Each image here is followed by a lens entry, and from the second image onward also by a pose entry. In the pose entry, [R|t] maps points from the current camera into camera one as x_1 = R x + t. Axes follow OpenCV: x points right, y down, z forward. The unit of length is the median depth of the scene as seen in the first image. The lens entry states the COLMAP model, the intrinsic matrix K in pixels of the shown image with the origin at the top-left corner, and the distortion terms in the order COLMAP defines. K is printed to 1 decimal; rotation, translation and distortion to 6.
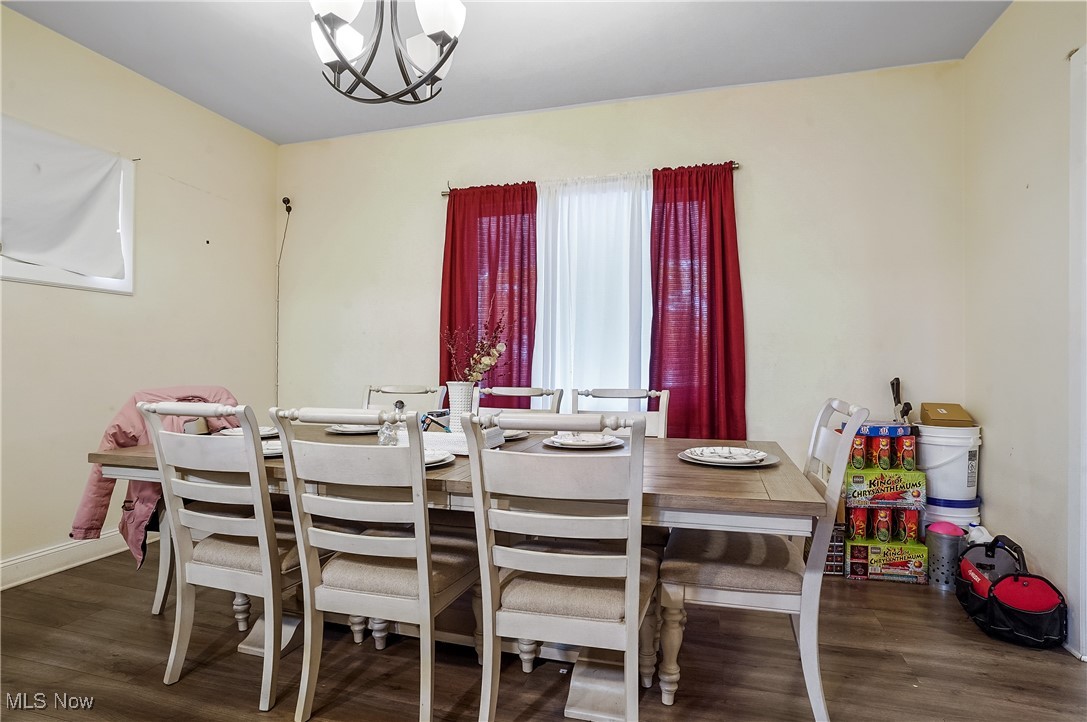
lens RADIAL K [[579.7, 0, 545.9], [0, 579.7, 363.6], [0, 0, 1]] dist [-0.051204, 0.017945]
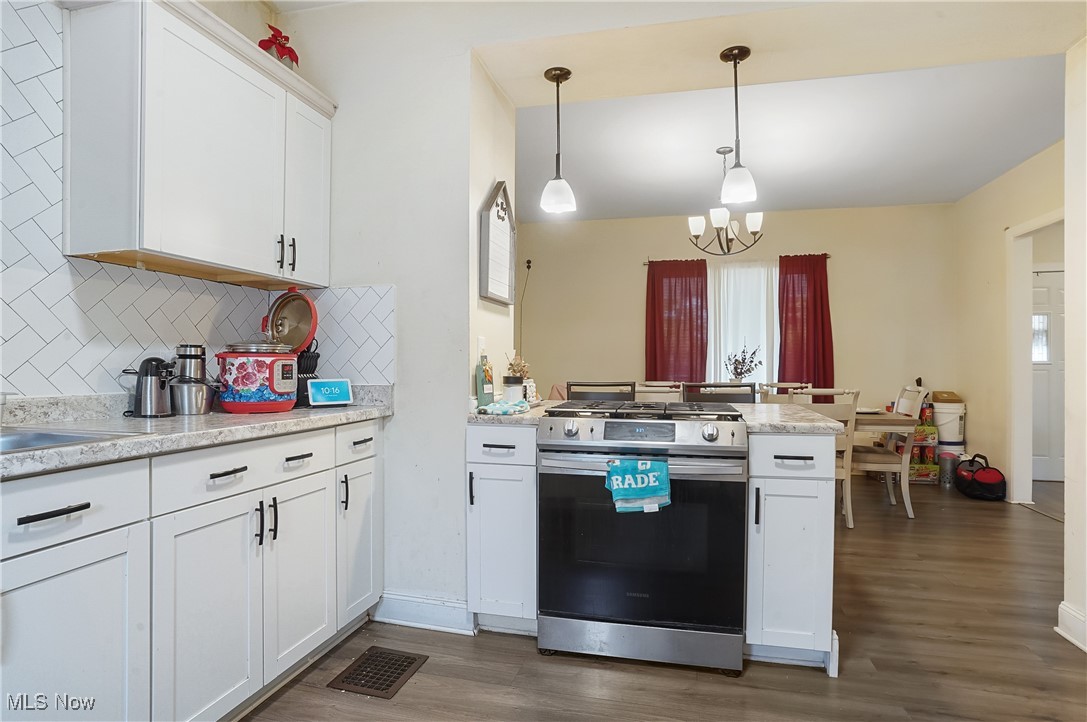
lens RADIAL K [[567.4, 0, 547.8], [0, 567.4, 358.8], [0, 0, 1]] dist [-0.047617, -0.000318]
pose [[0.999537, 0.005314, 0.029955, -0.684127], [-0.004955, 0.999915, -0.012057, -0.007316], [-0.030016, 0.011903, 0.999479, -0.805650]]
